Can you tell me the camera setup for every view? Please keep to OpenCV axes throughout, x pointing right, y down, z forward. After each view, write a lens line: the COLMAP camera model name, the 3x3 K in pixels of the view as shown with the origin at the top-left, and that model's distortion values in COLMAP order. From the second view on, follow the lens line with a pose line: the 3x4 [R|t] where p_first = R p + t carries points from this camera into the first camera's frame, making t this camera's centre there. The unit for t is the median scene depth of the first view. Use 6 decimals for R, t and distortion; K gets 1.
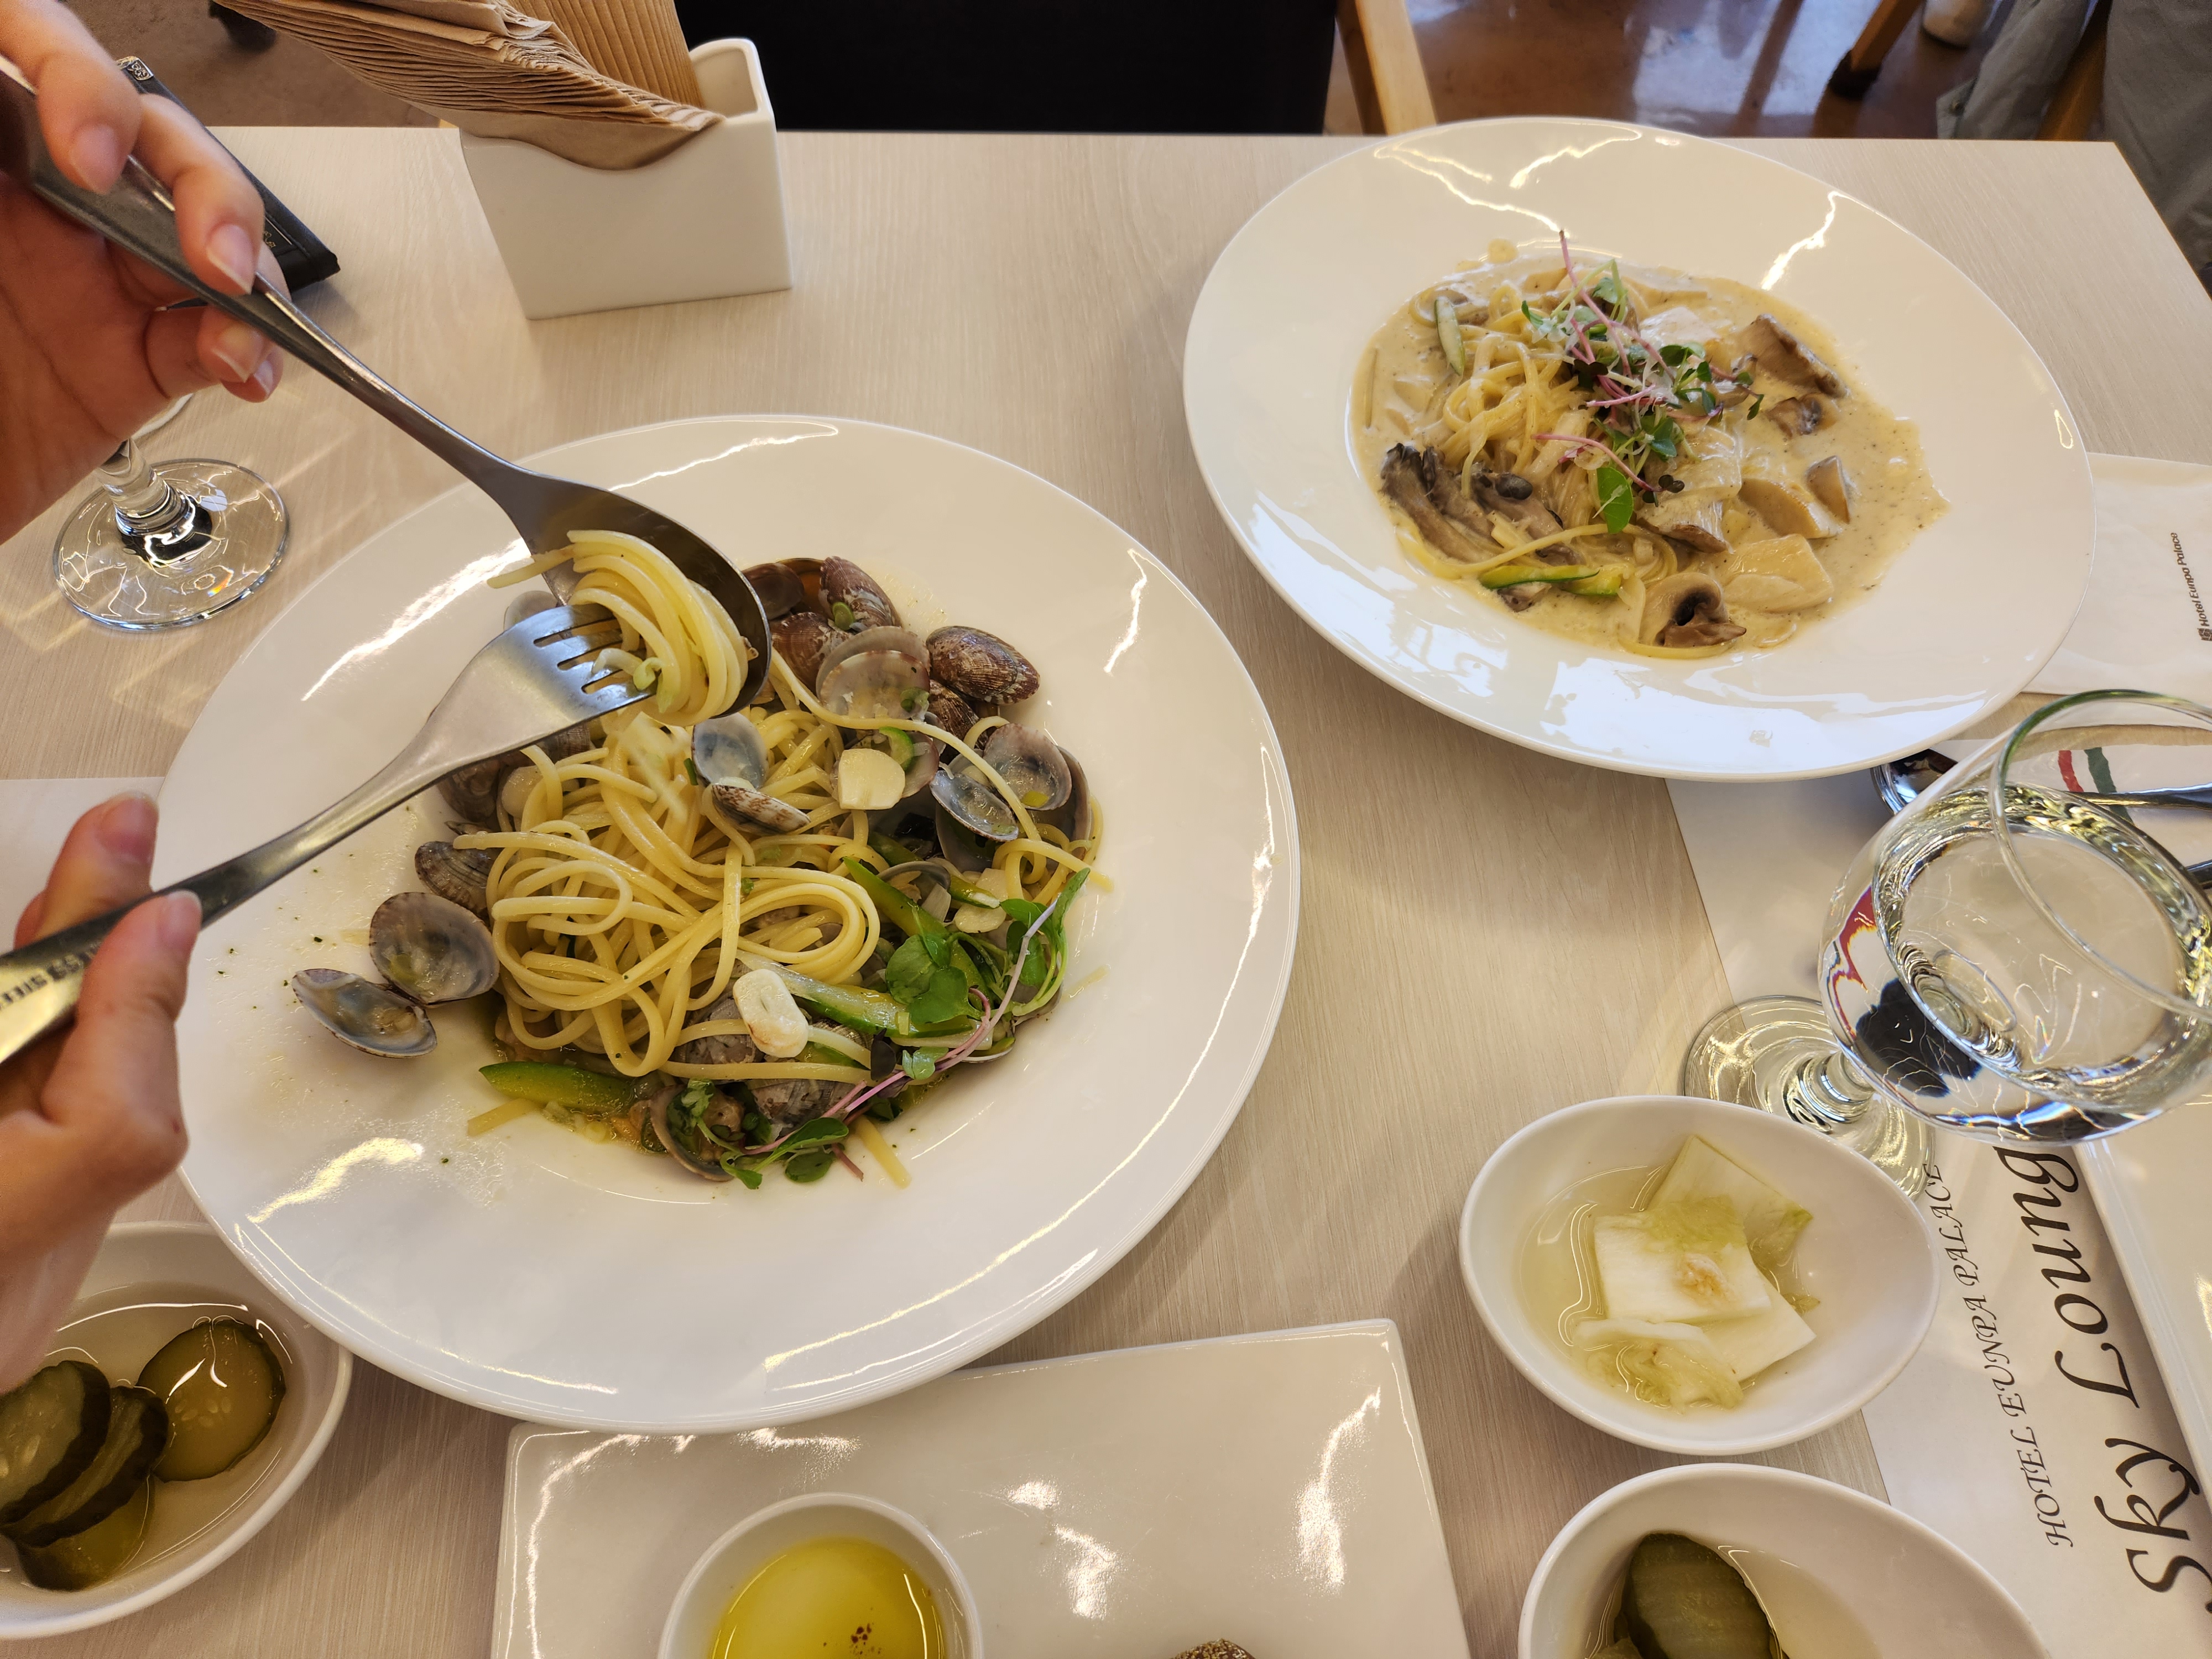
lens RADIAL K [[1485.9, 0, 1101.9], [0, 1485.9, 858.4], [0, 0, 1]] dist [0.083175, -0.100812]
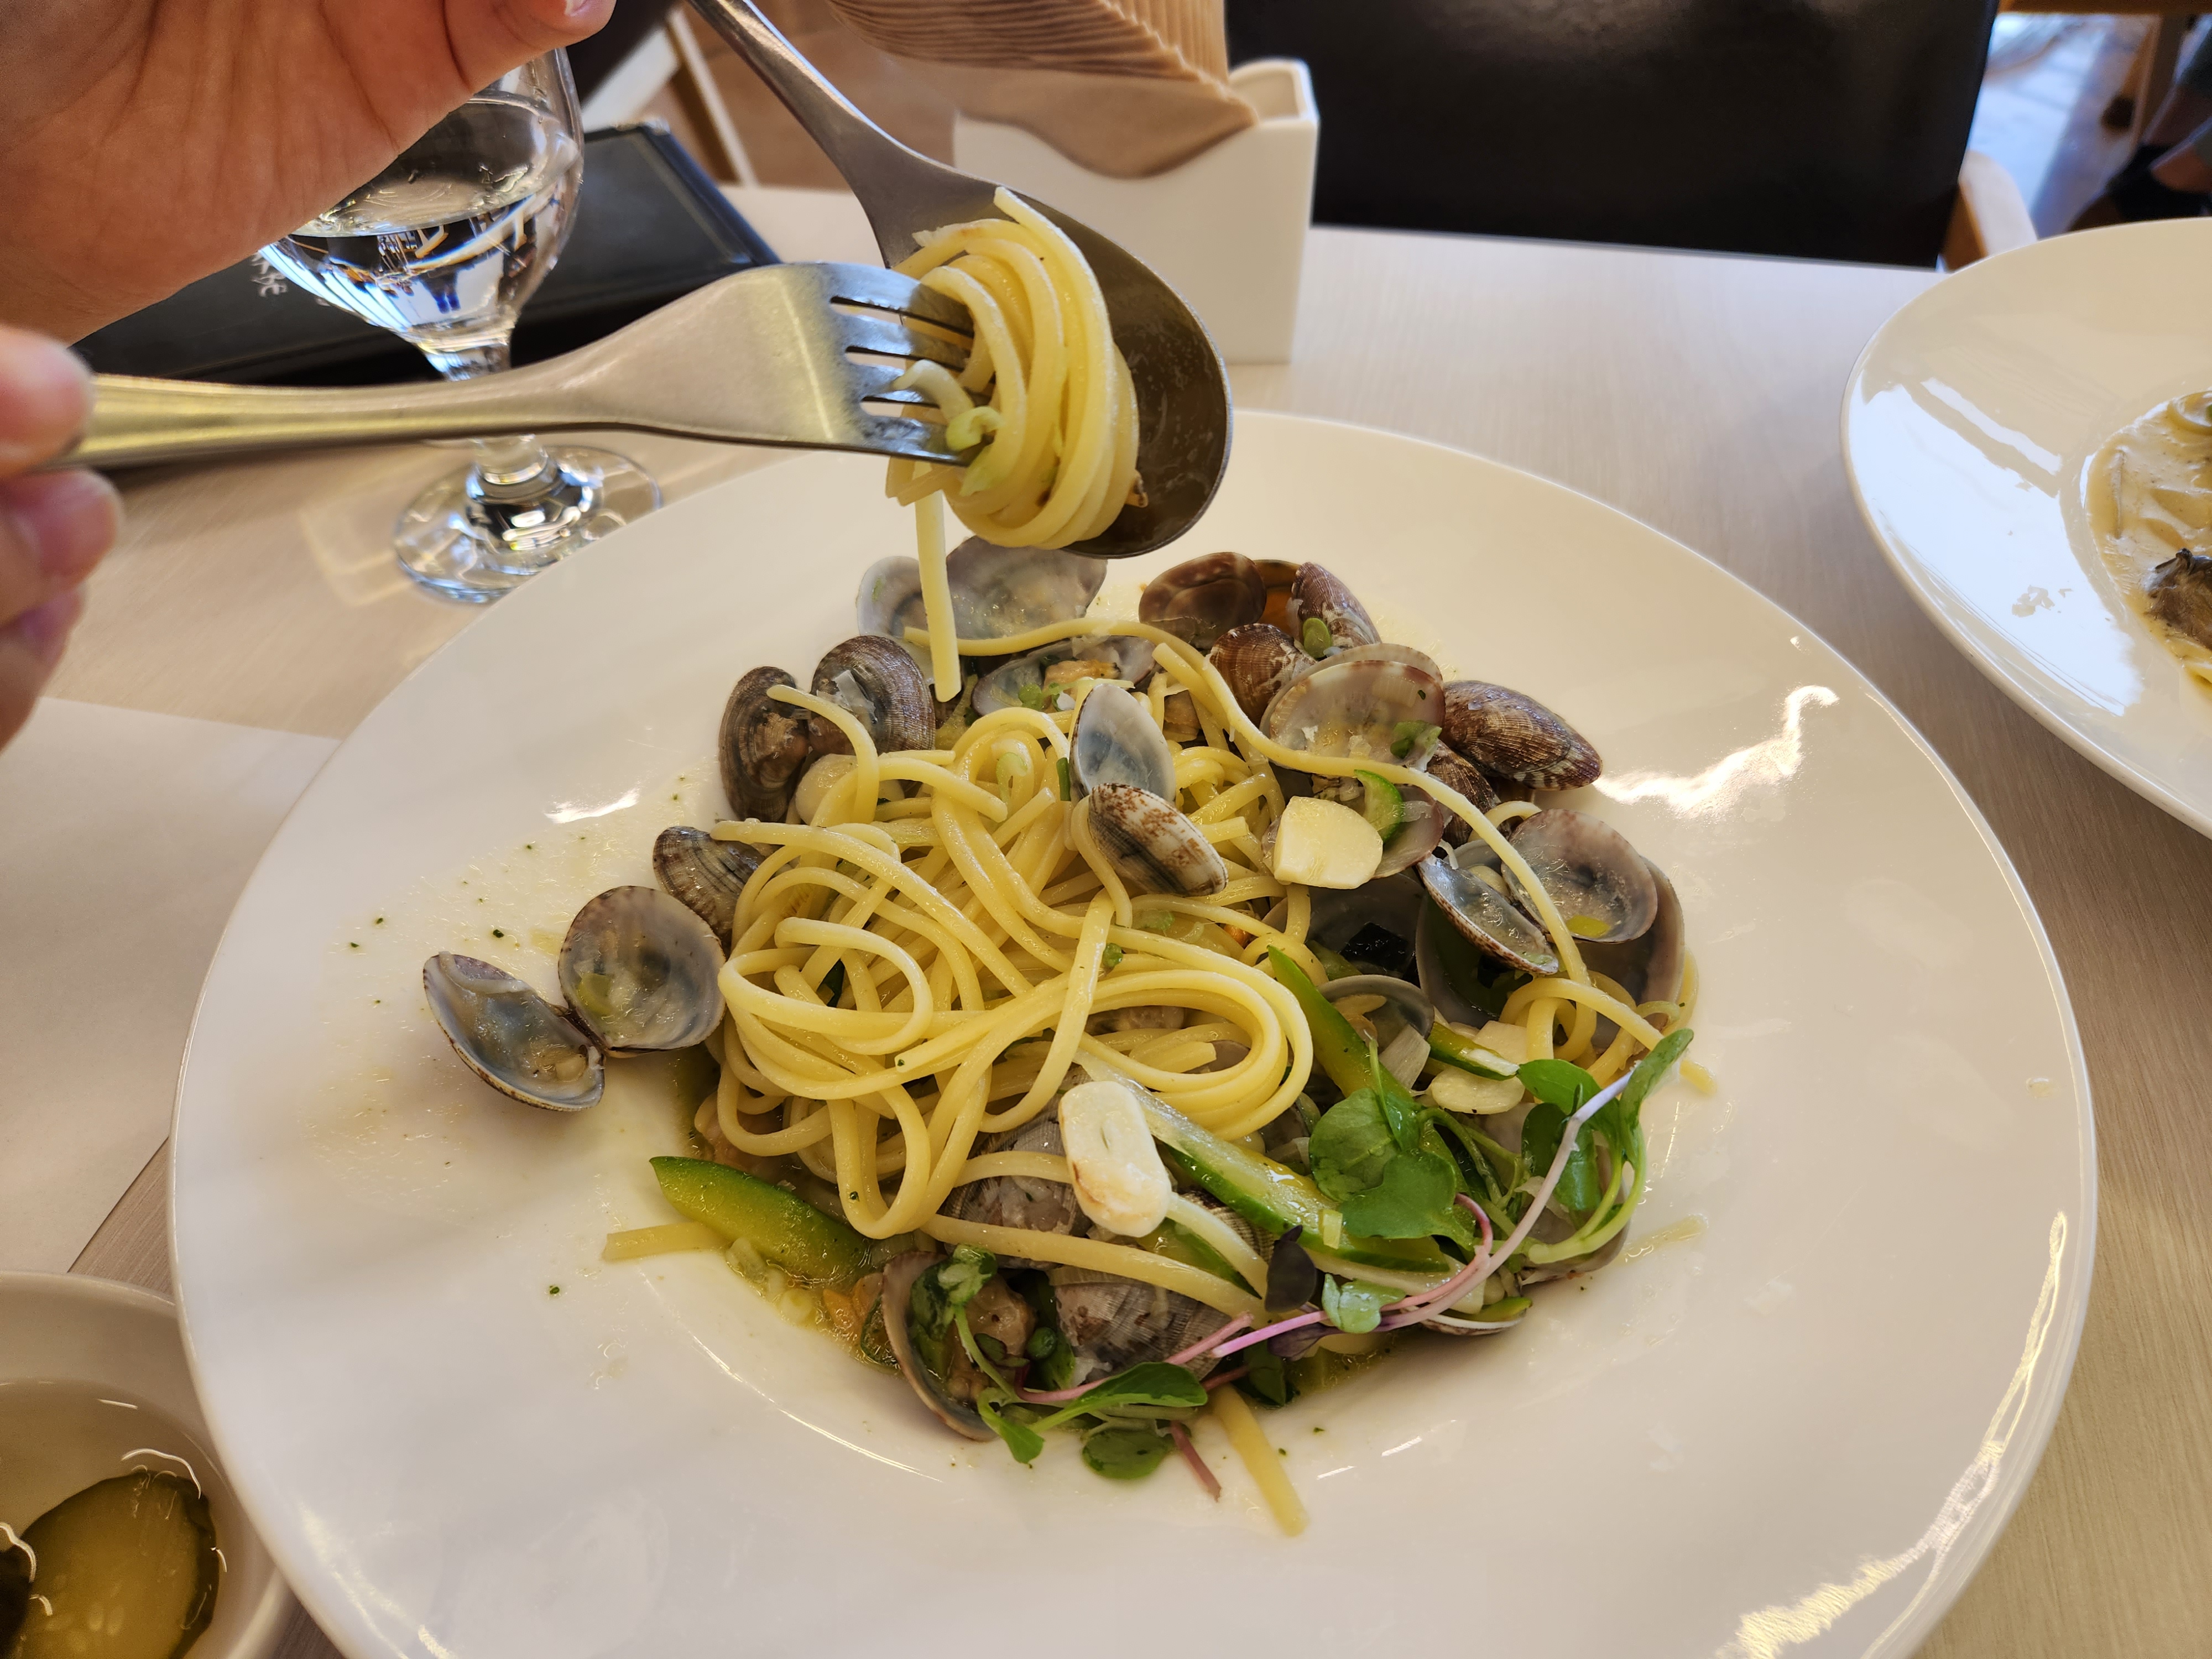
lens RADIAL K [[1485.9, 0, 1101.9], [0, 1485.9, 858.4], [0, 0, 1]] dist [0.083175, -0.100812]
pose [[0.958576, 0.141273, -0.247335, -0.094446], [-0.197088, 0.955873, -0.217860, 0.114887], [0.205643, 0.257582, 0.944120, 0.403075]]
